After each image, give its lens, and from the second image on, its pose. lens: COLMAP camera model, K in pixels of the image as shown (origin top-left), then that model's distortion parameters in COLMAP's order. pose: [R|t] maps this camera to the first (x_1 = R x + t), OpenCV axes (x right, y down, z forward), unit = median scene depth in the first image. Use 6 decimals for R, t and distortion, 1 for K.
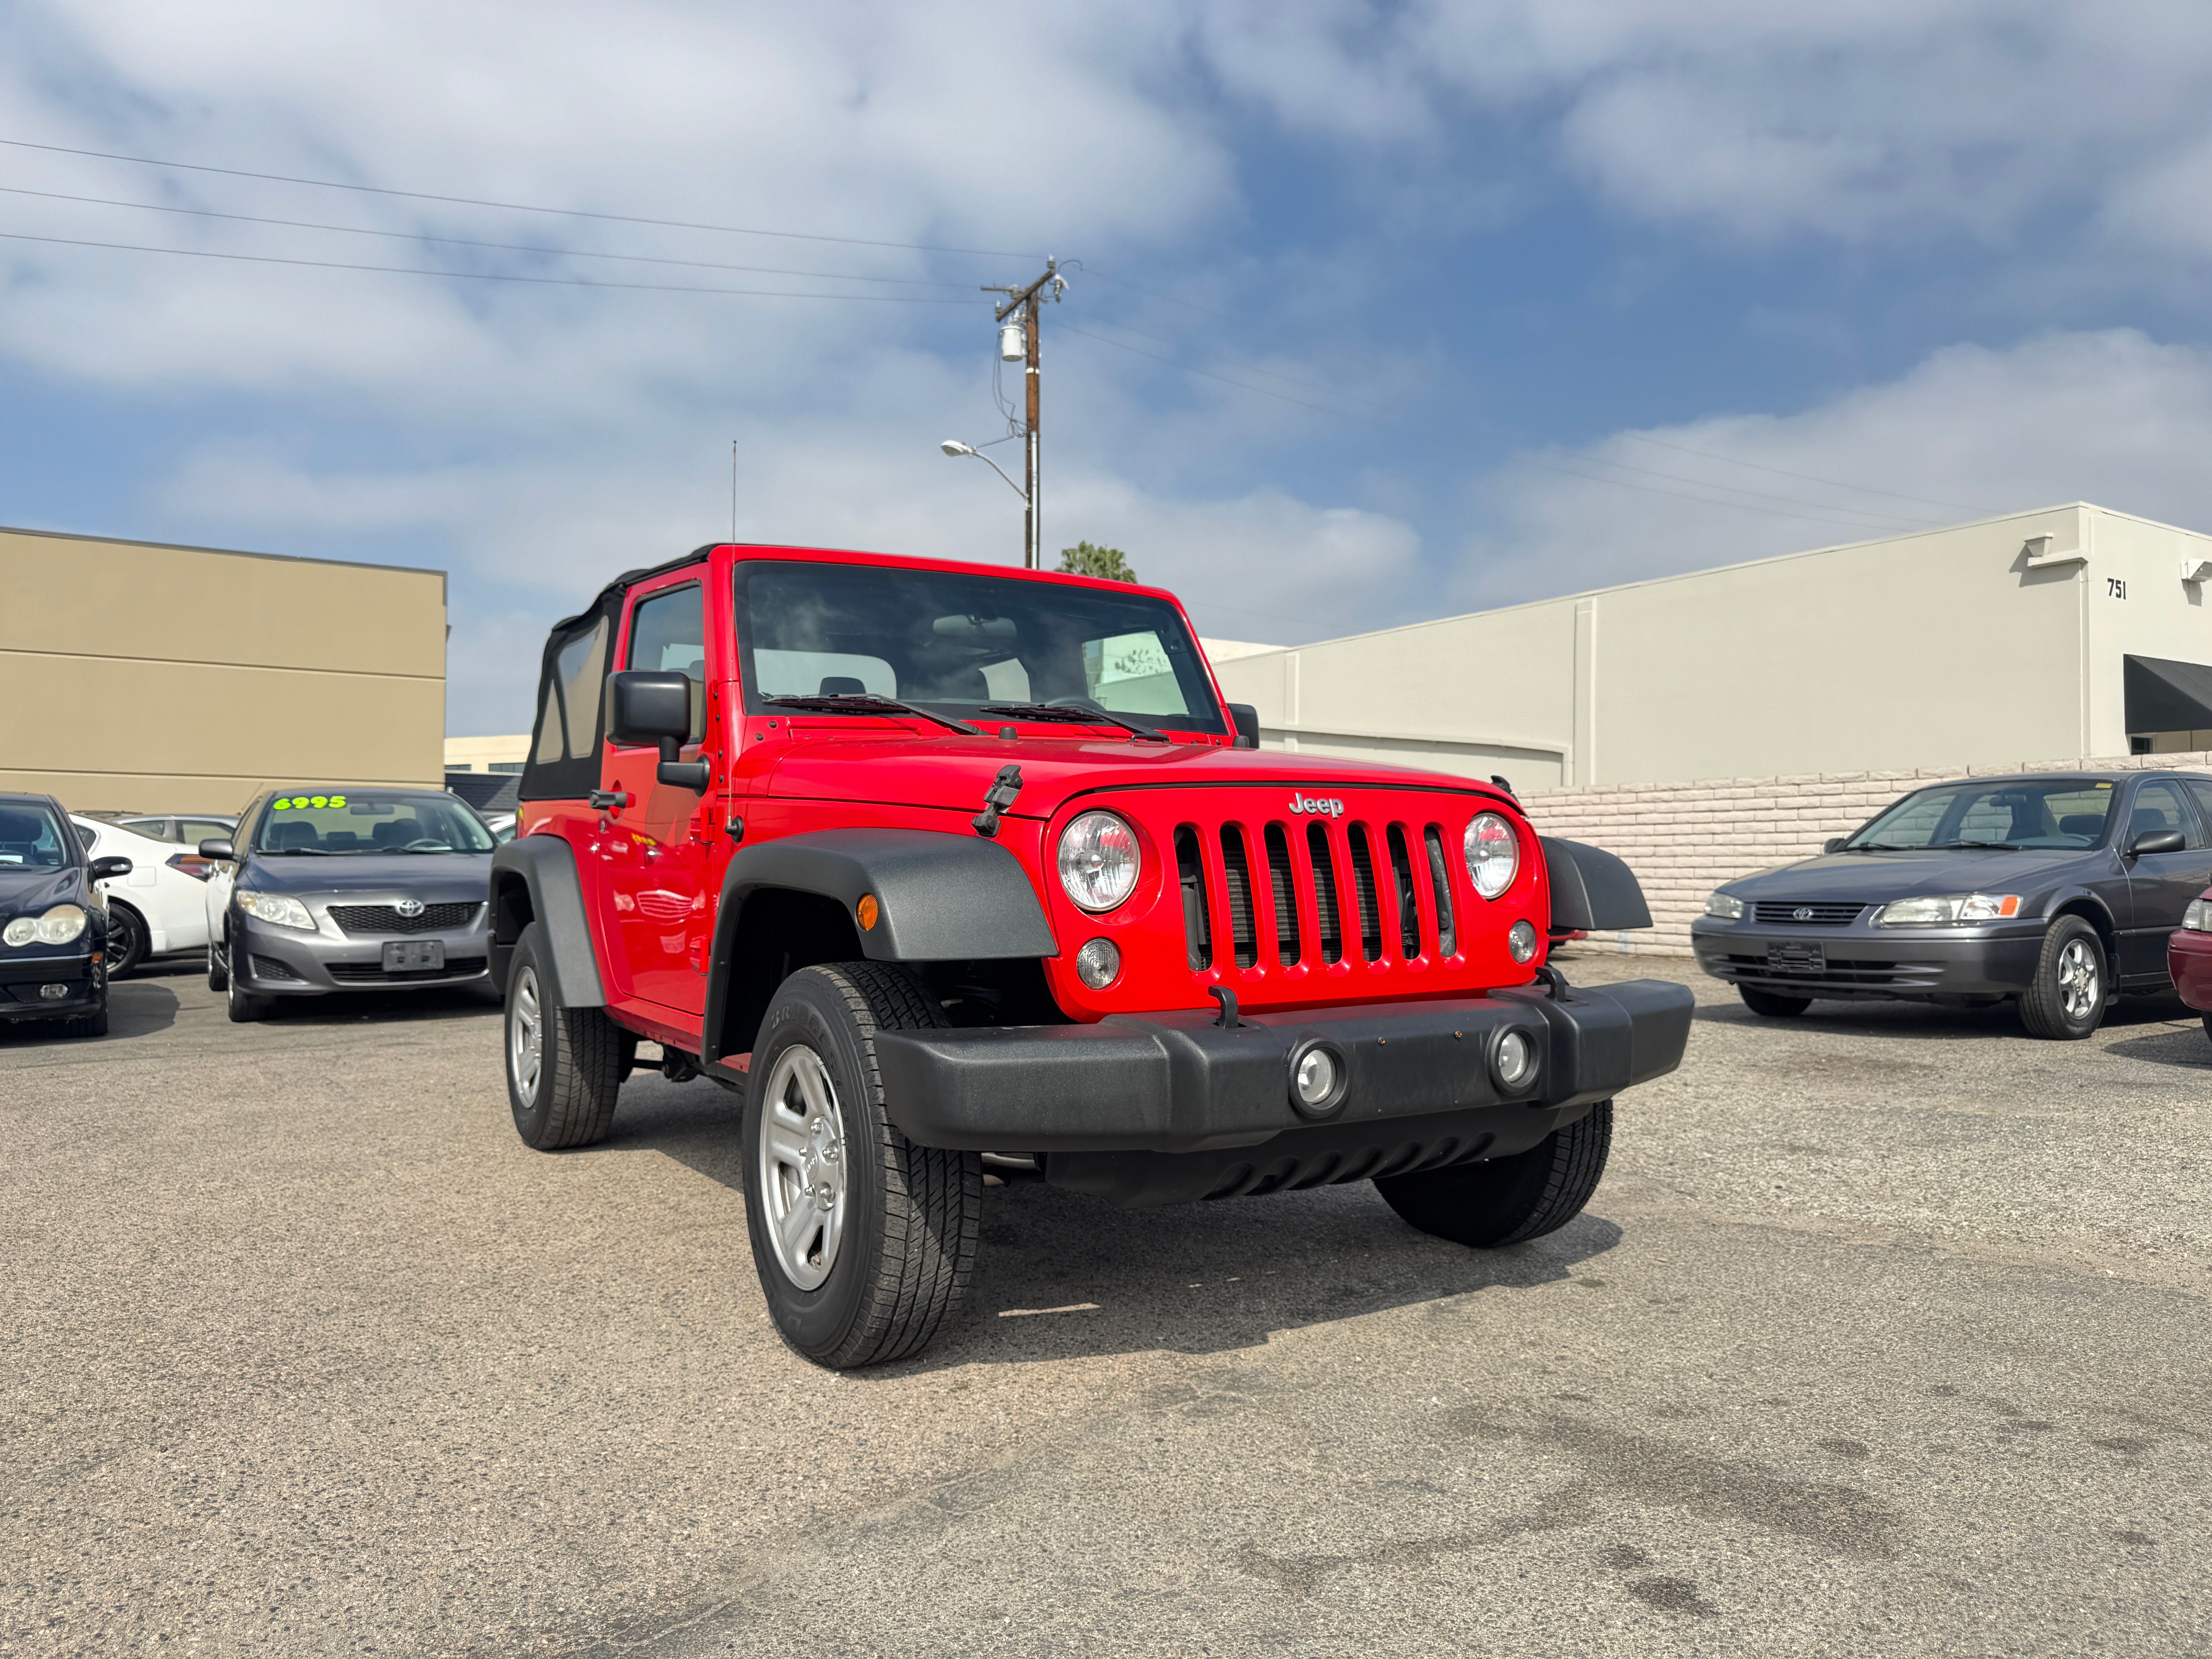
lens RADIAL K [[1579.4, 0, 1116.3], [0, 1579.4, 839.4], [0, 0, 1]] dist [0.030731, -0.036862]
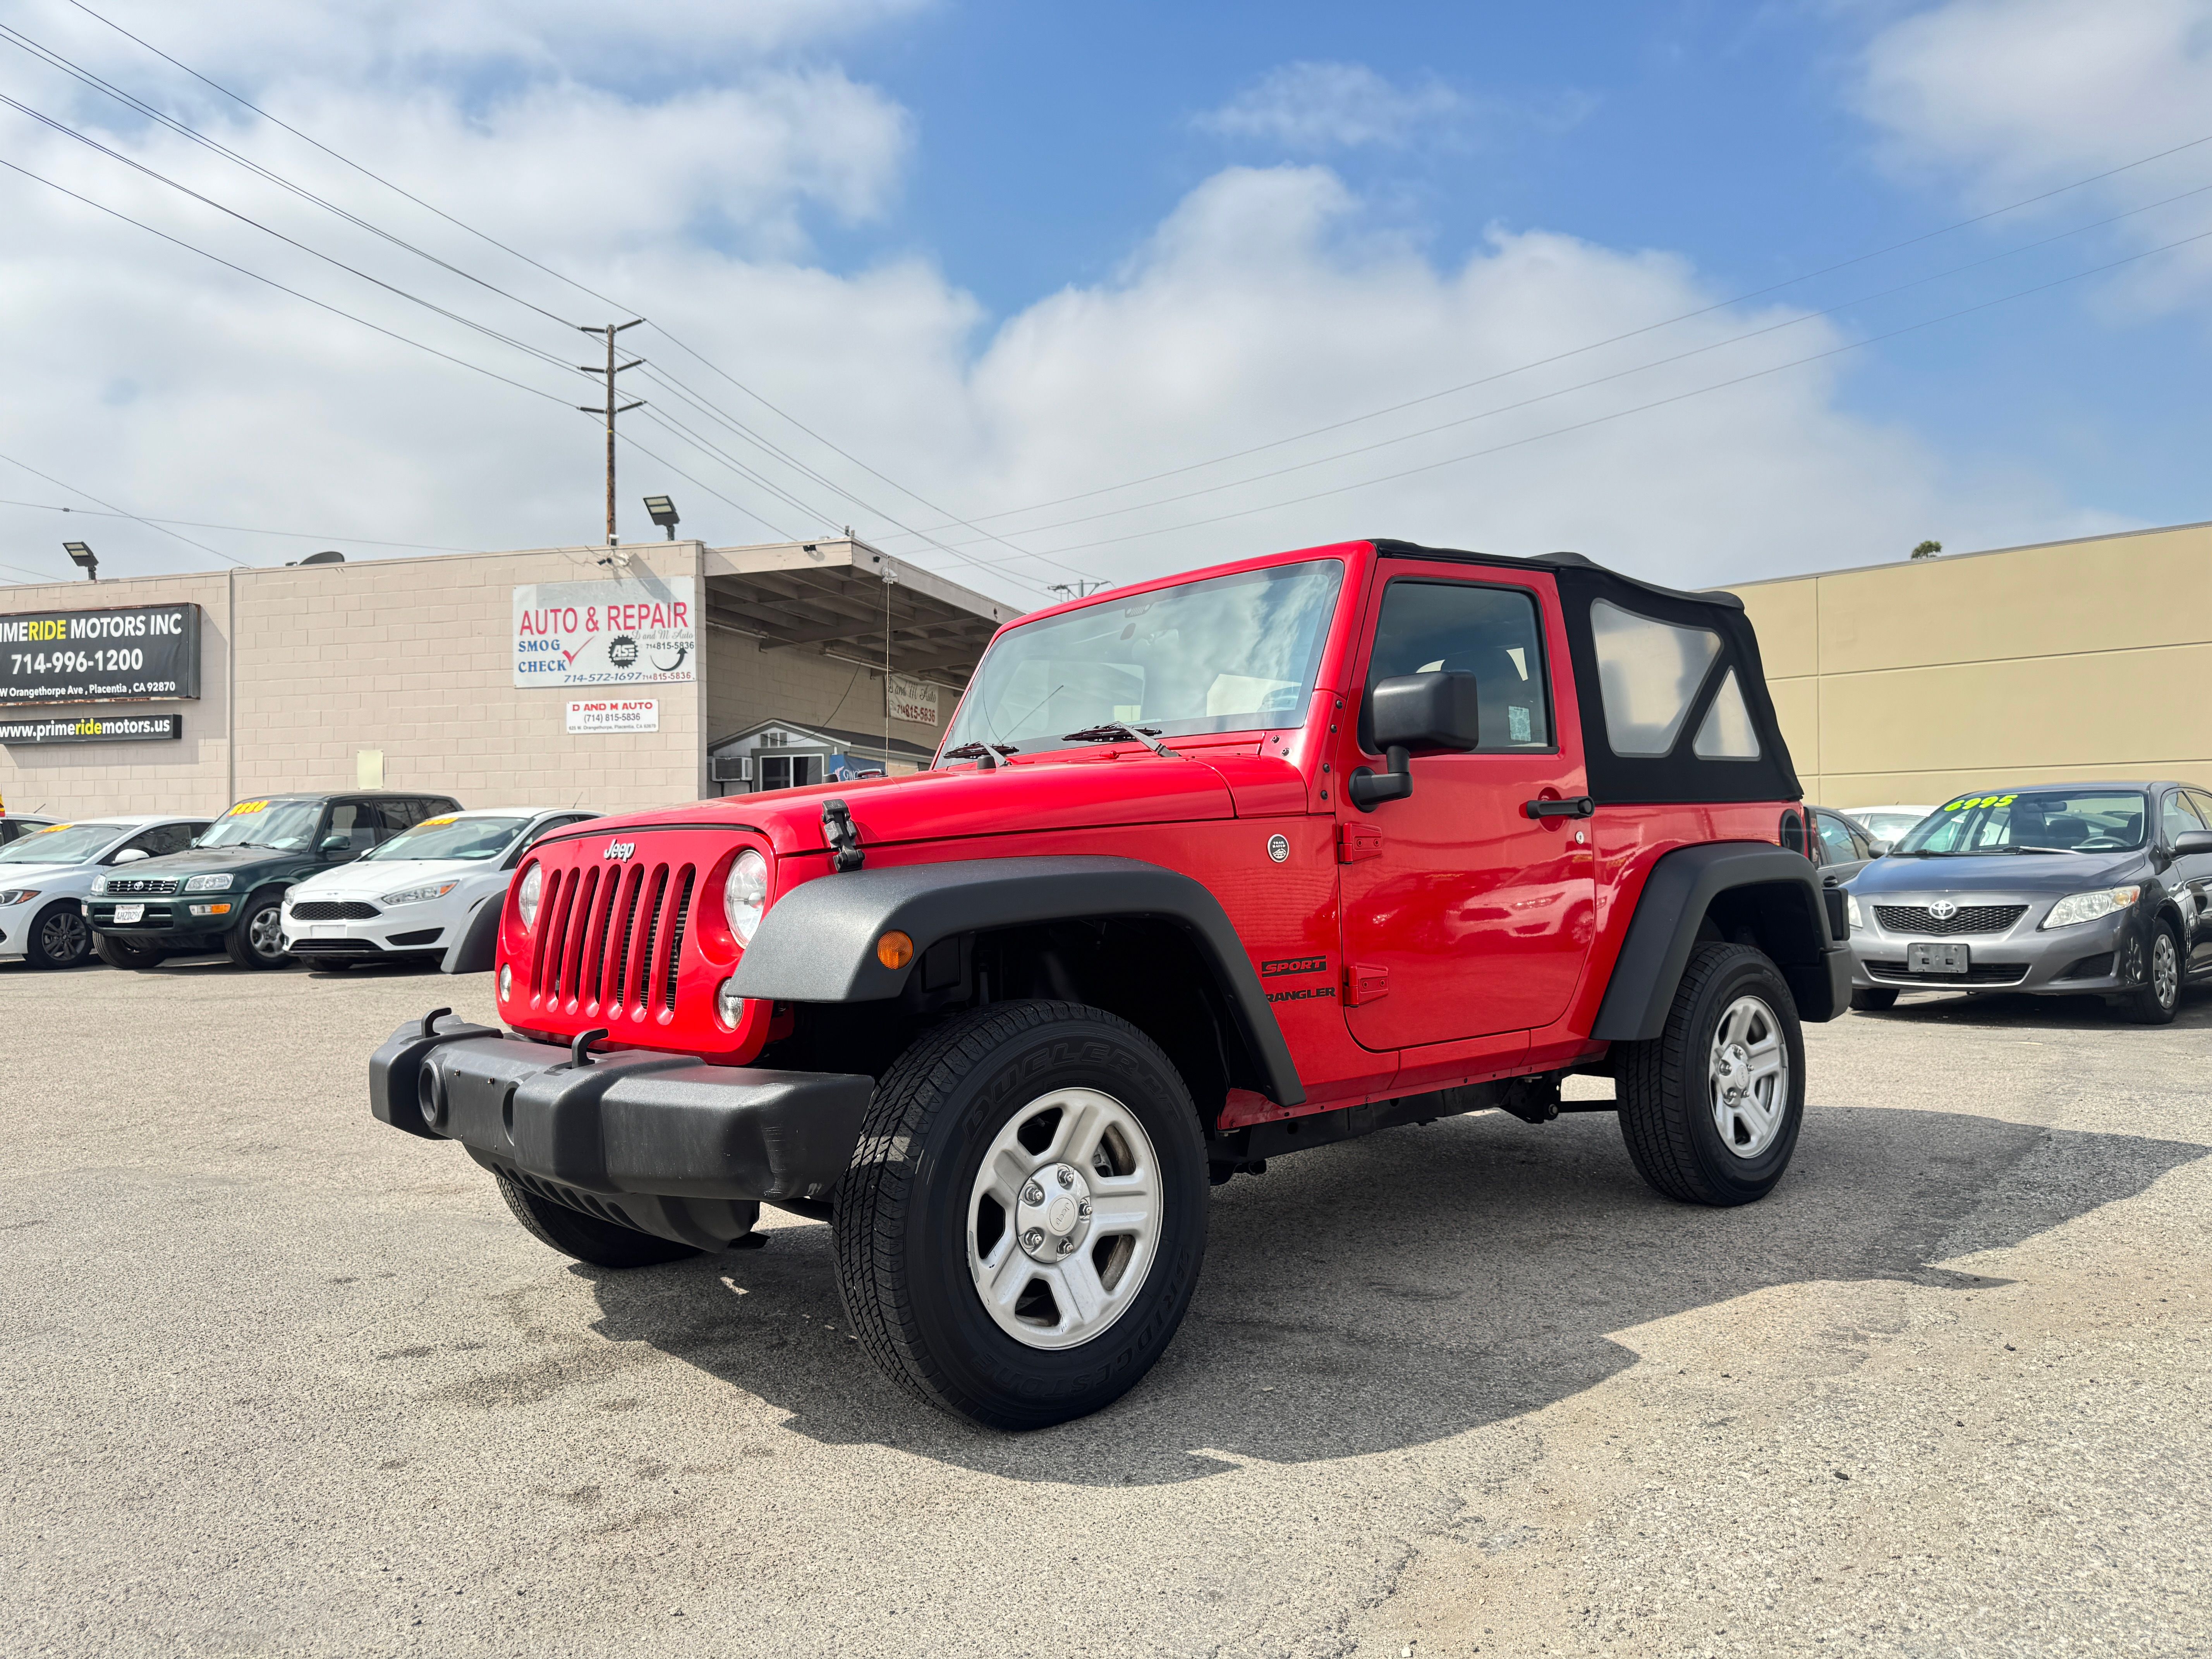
lens RADIAL K [[1579.4, 0, 1095.8], [0, 1579.4, 836.7], [0, 0, 1]] dist [0.030731, -0.036862]
pose [[0.142505, -0.021470, -0.989561, 0.929027], [0.030595, 0.999383, -0.017277, -0.003823], [0.989321, -0.027814, 0.143074, 0.656844]]
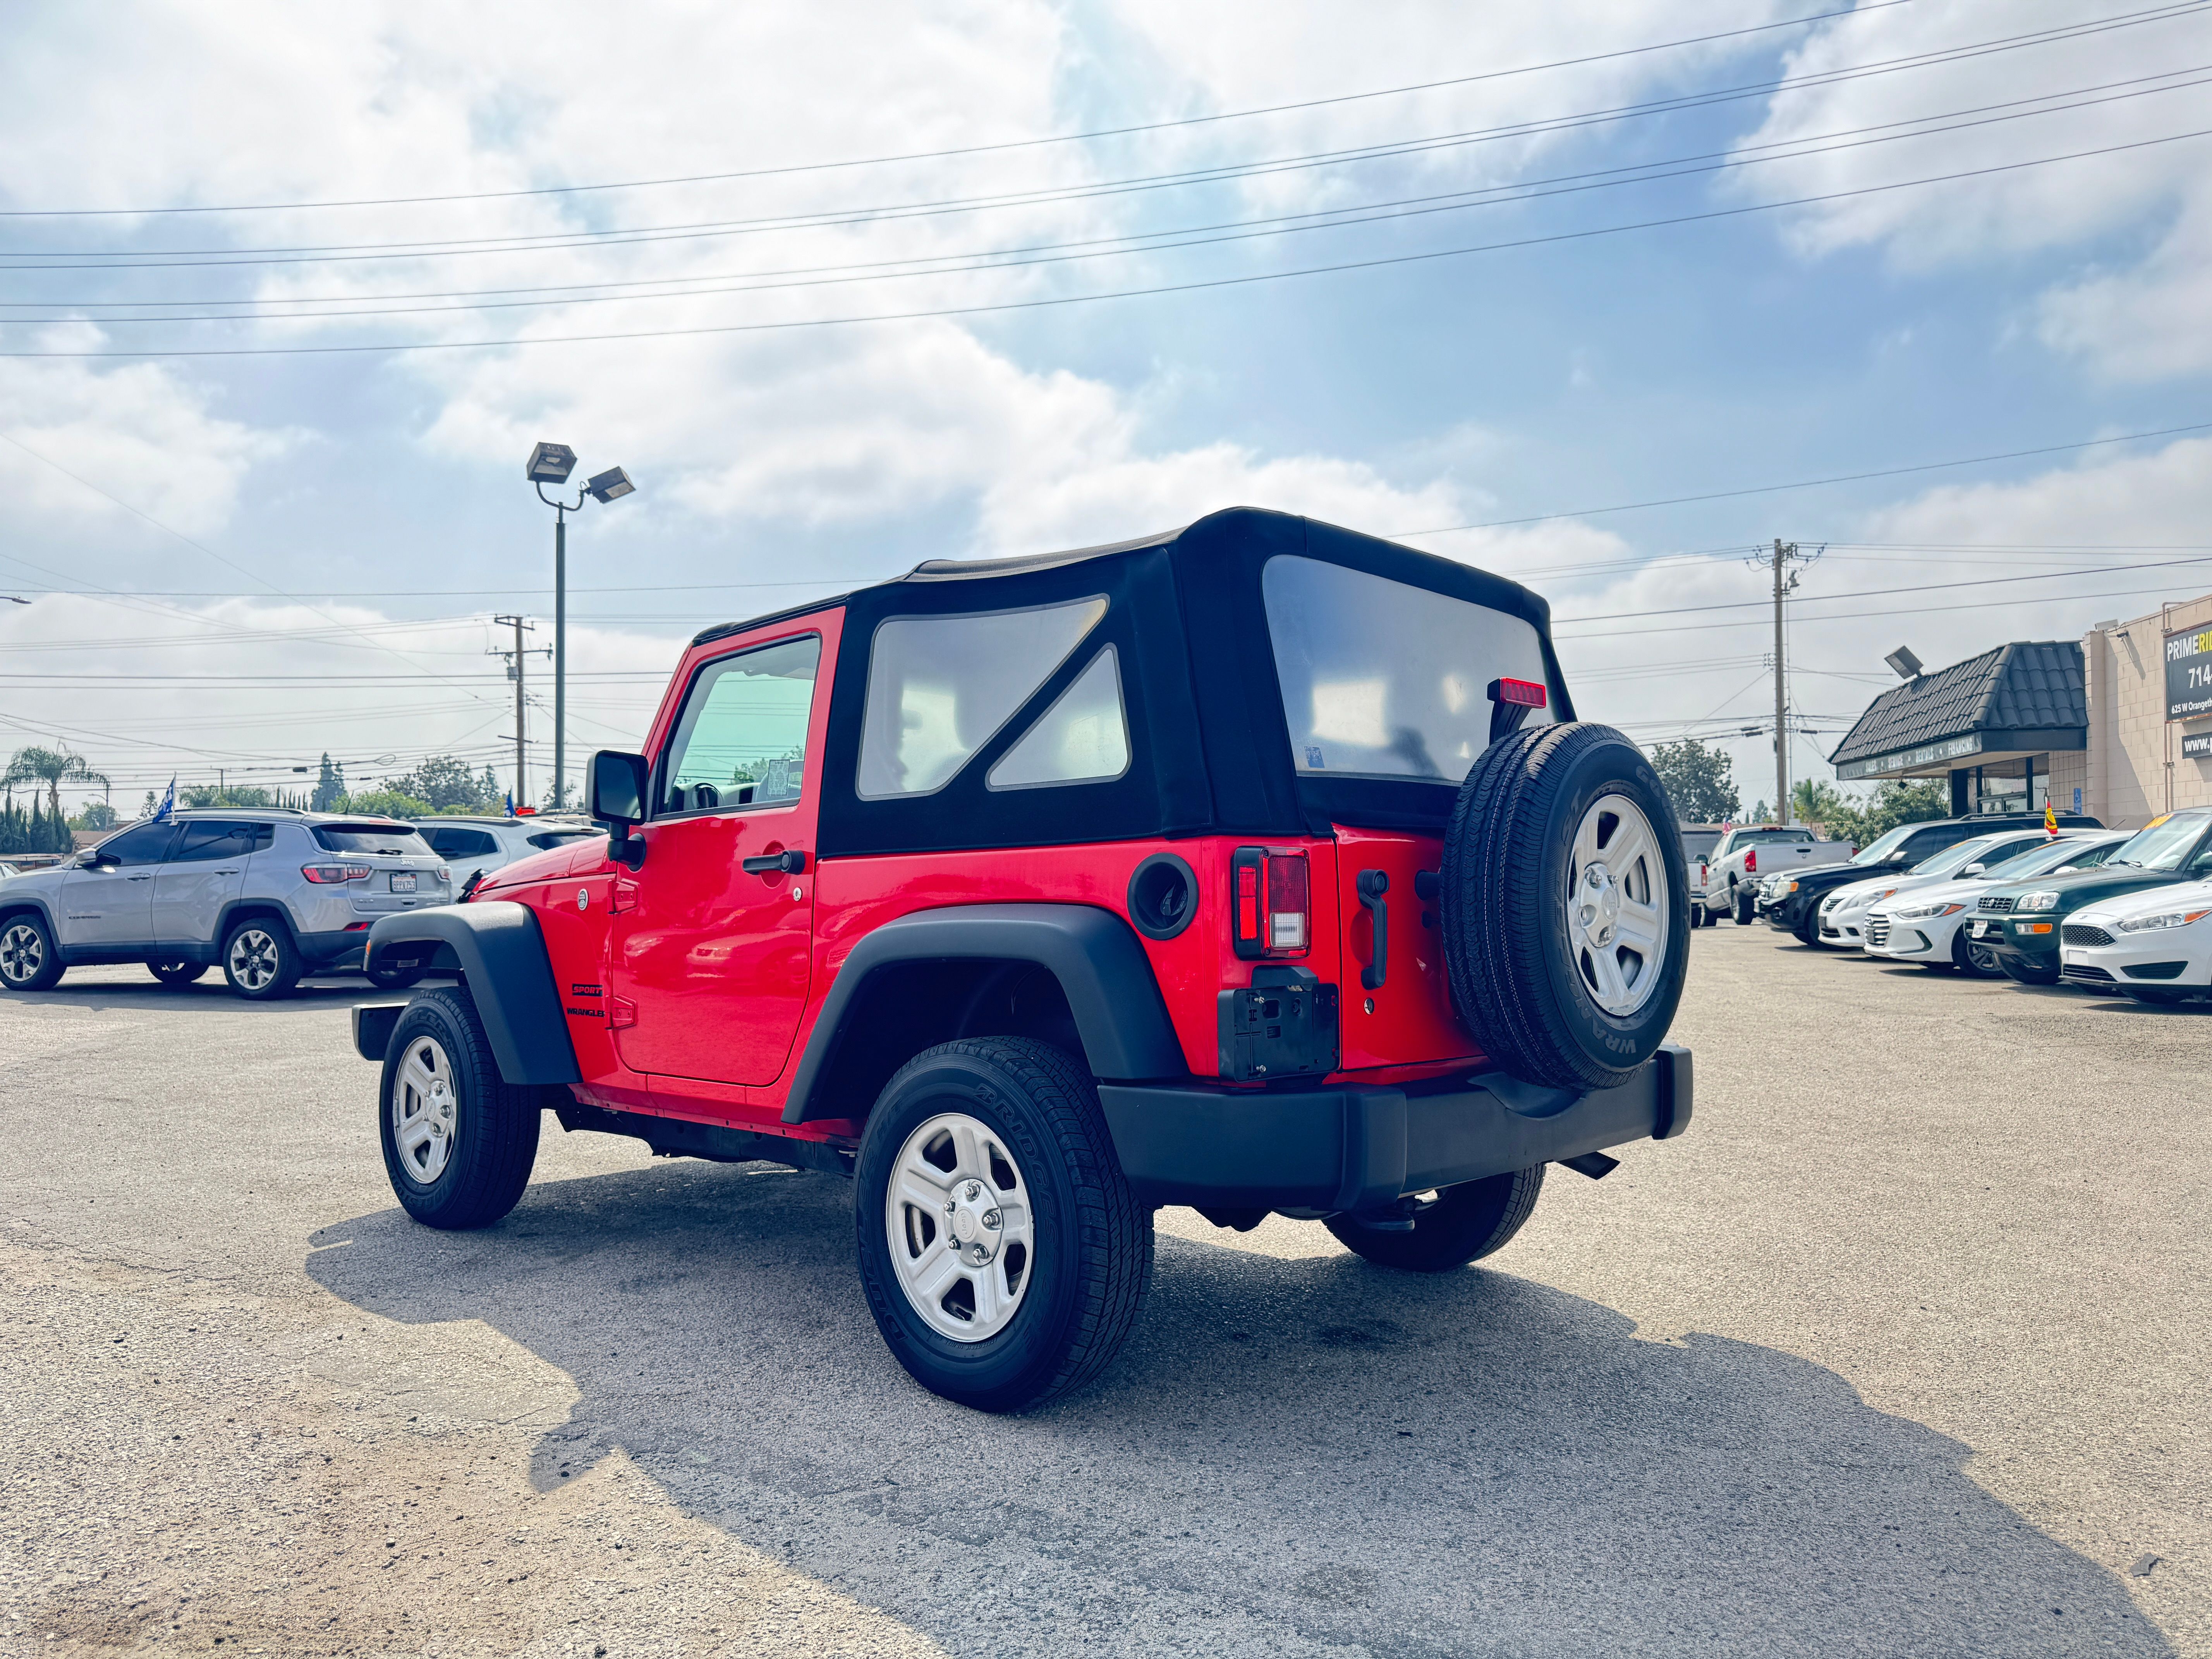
lens RADIAL K [[1579.4, 0, 1123.3], [0, 1579.4, 824.2], [0, 0, 1]] dist [0.030731, -0.036862]
pose [[-0.973806, -0.009942, -0.227162, 0.096800], [0.003293, 0.998322, -0.057806, 0.001248], [0.227356, -0.057040, -0.972140, 1.922682]]
